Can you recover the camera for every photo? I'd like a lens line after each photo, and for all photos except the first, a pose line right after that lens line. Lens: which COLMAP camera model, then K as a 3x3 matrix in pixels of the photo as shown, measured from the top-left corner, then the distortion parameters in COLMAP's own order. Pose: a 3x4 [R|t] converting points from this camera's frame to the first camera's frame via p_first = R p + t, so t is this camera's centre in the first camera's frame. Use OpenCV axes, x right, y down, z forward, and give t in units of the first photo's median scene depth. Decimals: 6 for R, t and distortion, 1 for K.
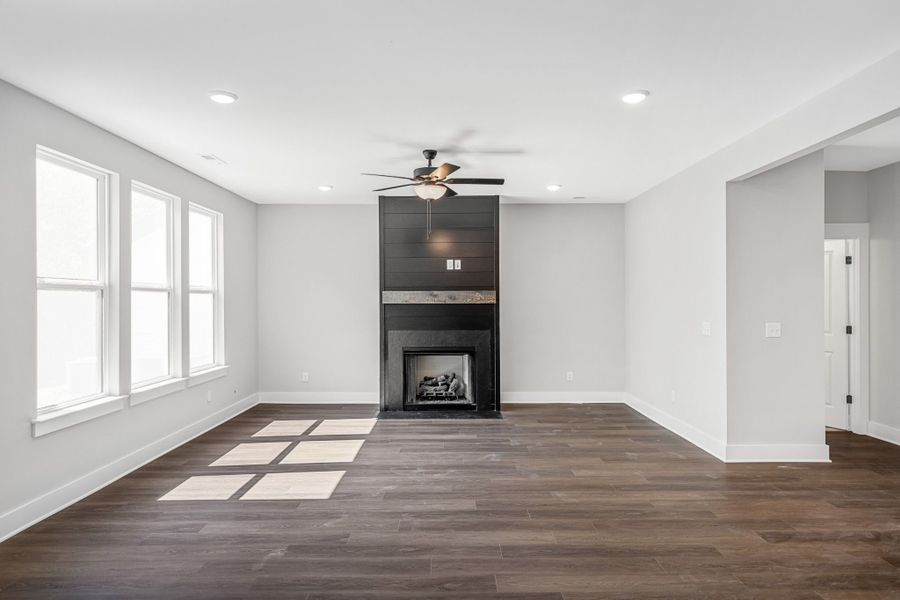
lens RADIAL K [[570.5, 0, 447.4], [0, 570.5, 299.2], [0, 0, 1]] dist [0.003415, 0.001140]
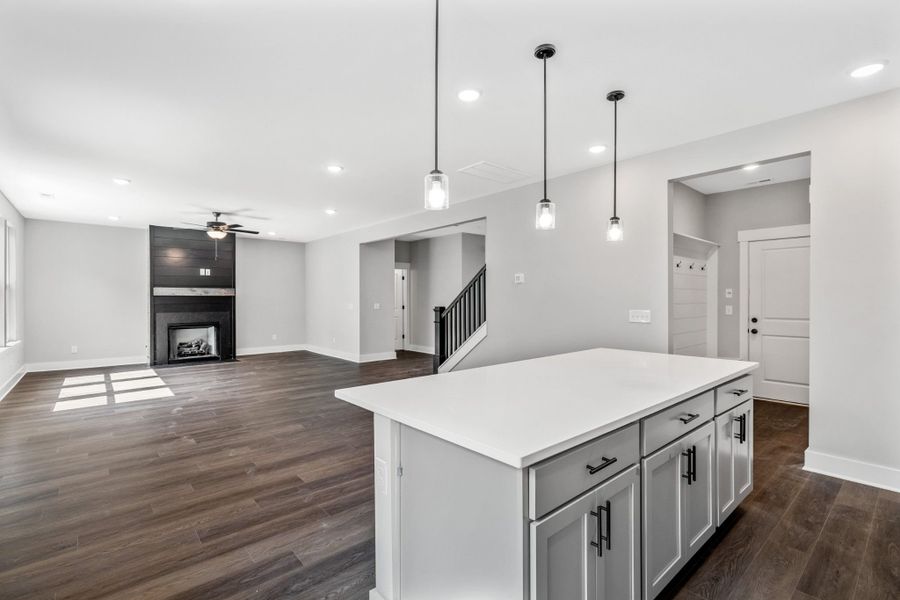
lens RADIAL K [[418.9, 0, 450.5], [0, 418.9, 297.4], [0, 0, 1]] dist [0.000755, -0.000015]
pose [[0.756039, 0.002296, 0.654522, -0.251030], [-0.001798, 0.999997, -0.001432, 0.012972], [-0.654524, -0.000095, 0.756041, -0.385879]]
